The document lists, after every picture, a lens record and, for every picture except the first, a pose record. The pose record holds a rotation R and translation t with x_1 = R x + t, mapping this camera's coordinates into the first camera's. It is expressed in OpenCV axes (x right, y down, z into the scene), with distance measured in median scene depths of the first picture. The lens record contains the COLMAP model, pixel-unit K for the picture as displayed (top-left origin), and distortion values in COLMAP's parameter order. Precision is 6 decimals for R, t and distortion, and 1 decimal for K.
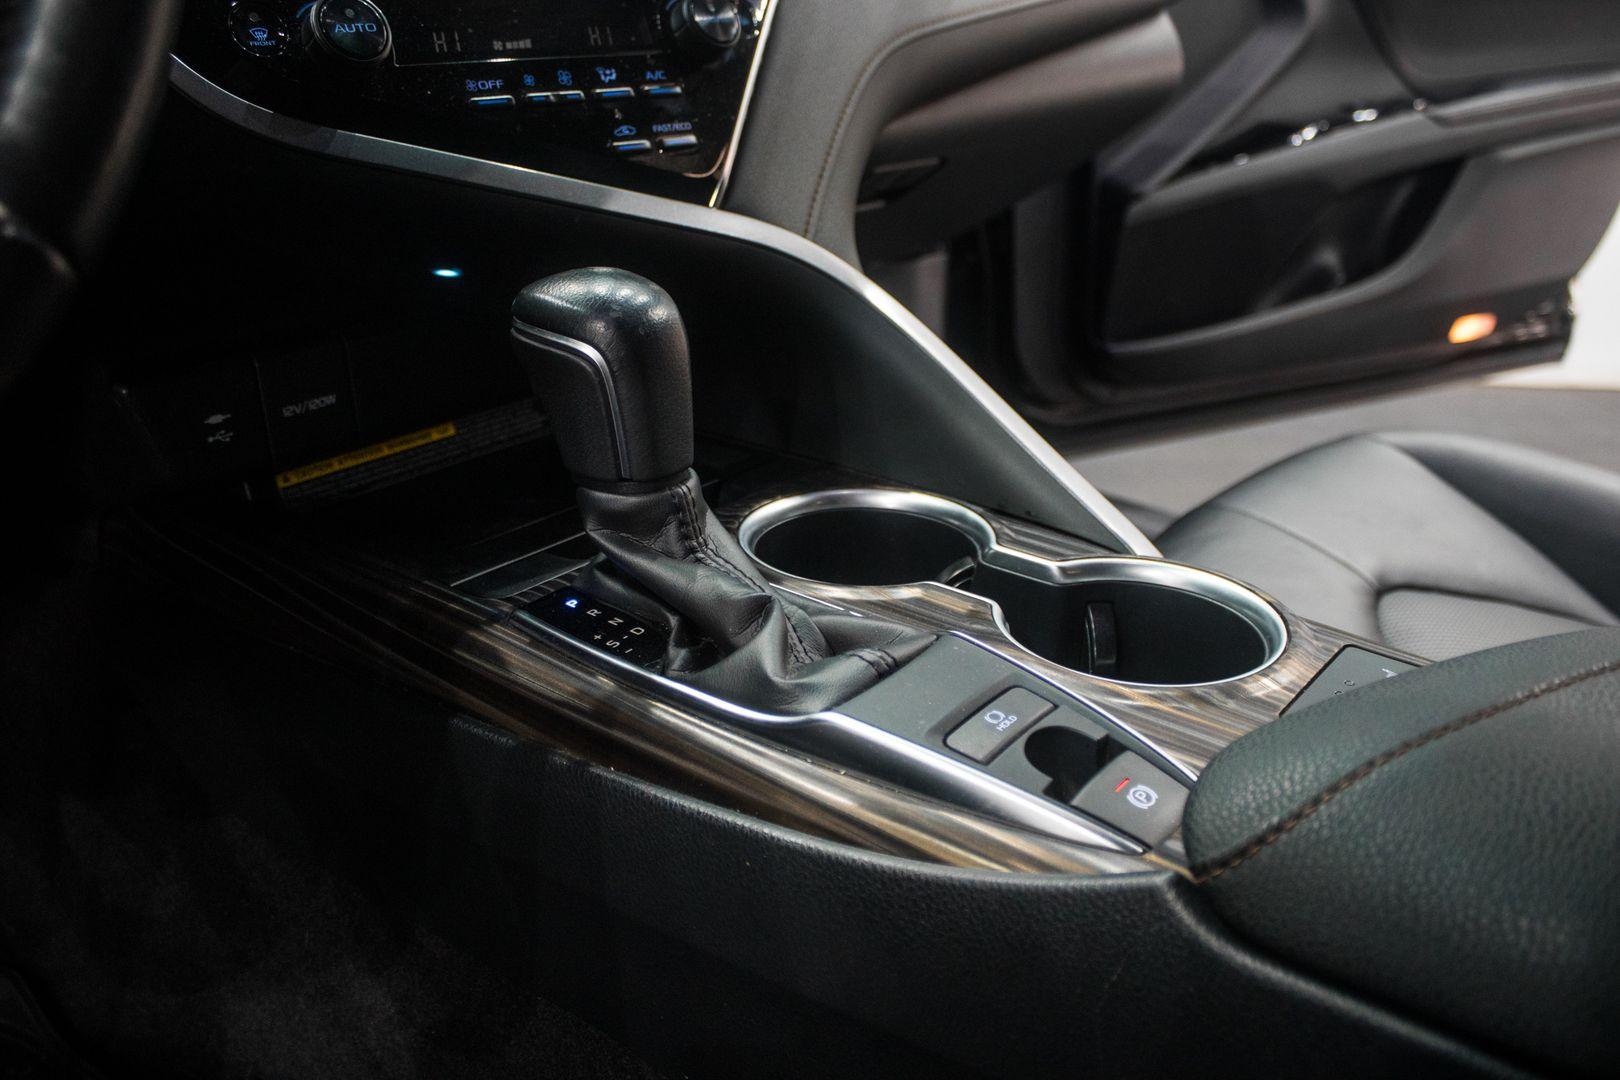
lens RADIAL K [[1254.4, 0, 810.0], [0, 1254.4, 540.0], [0, 0, 1]] dist [-0.226244, 0.196919]
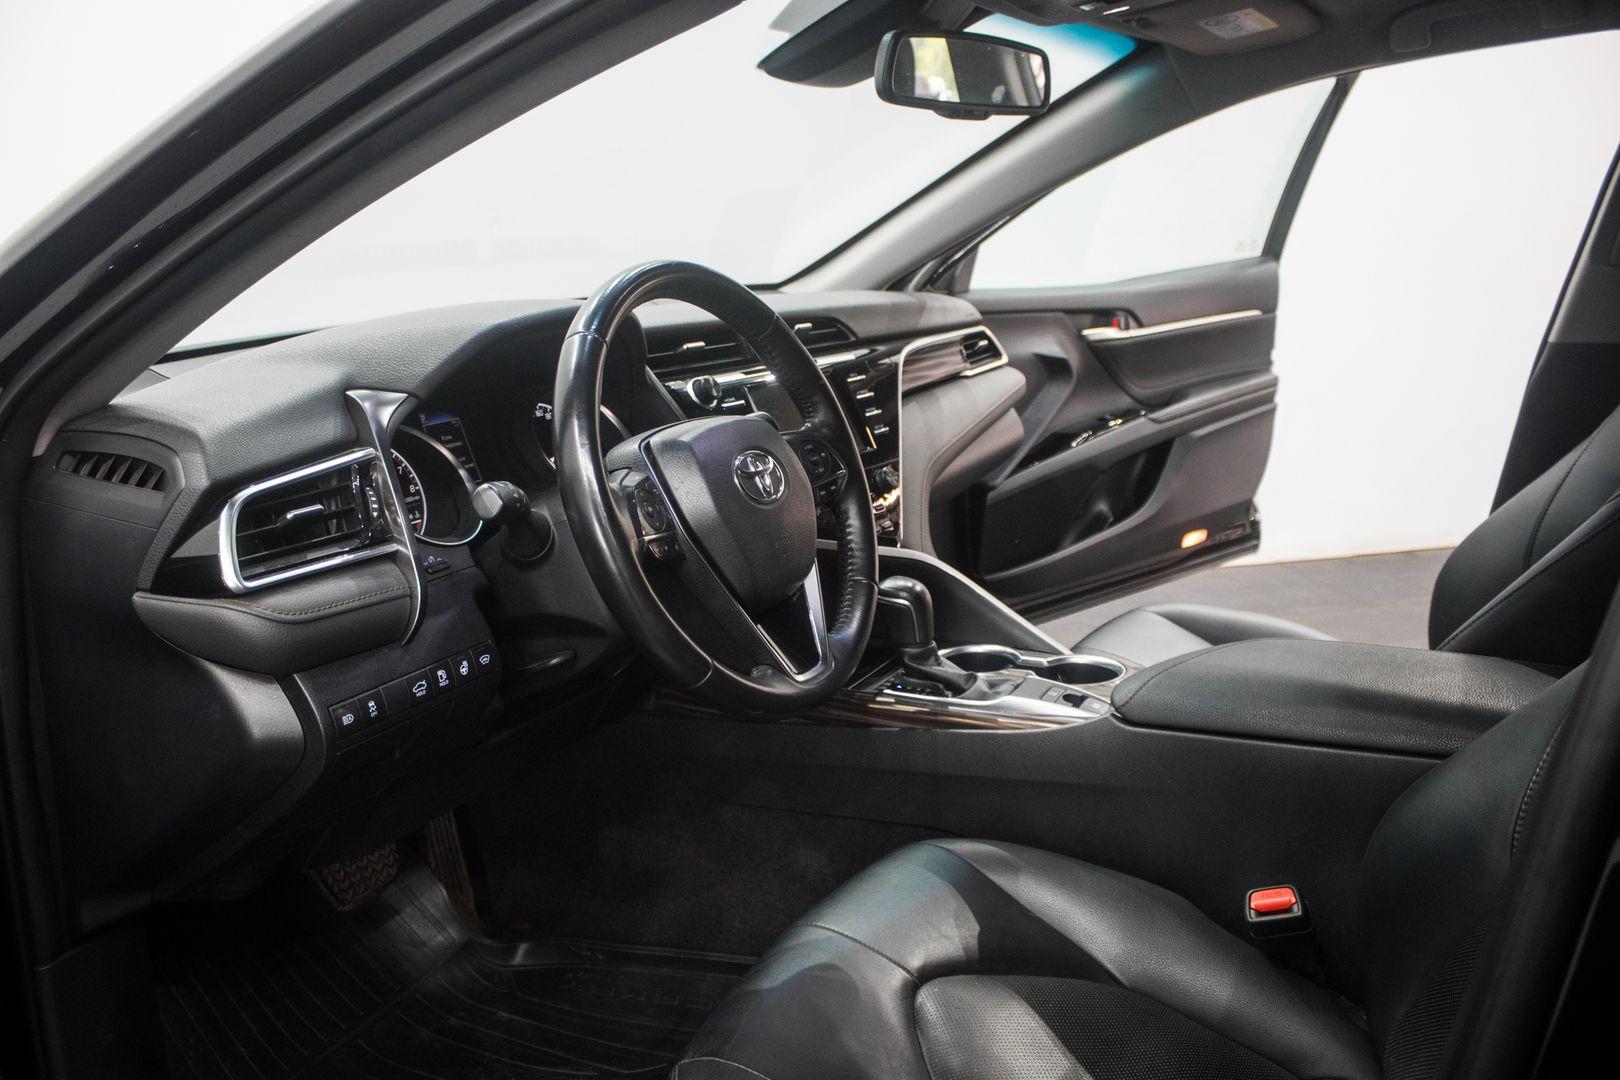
lens RADIAL K [[1254.4, 0, 810.0], [0, 1254.4, 540.0], [0, 0, 1]] dist [-0.226244, 0.196919]
pose [[0.980651, -0.081626, 0.177937, -0.295088], [0.113556, 0.977567, -0.177389, 0.069673], [-0.159466, 0.194163, 0.967921, -0.631036]]
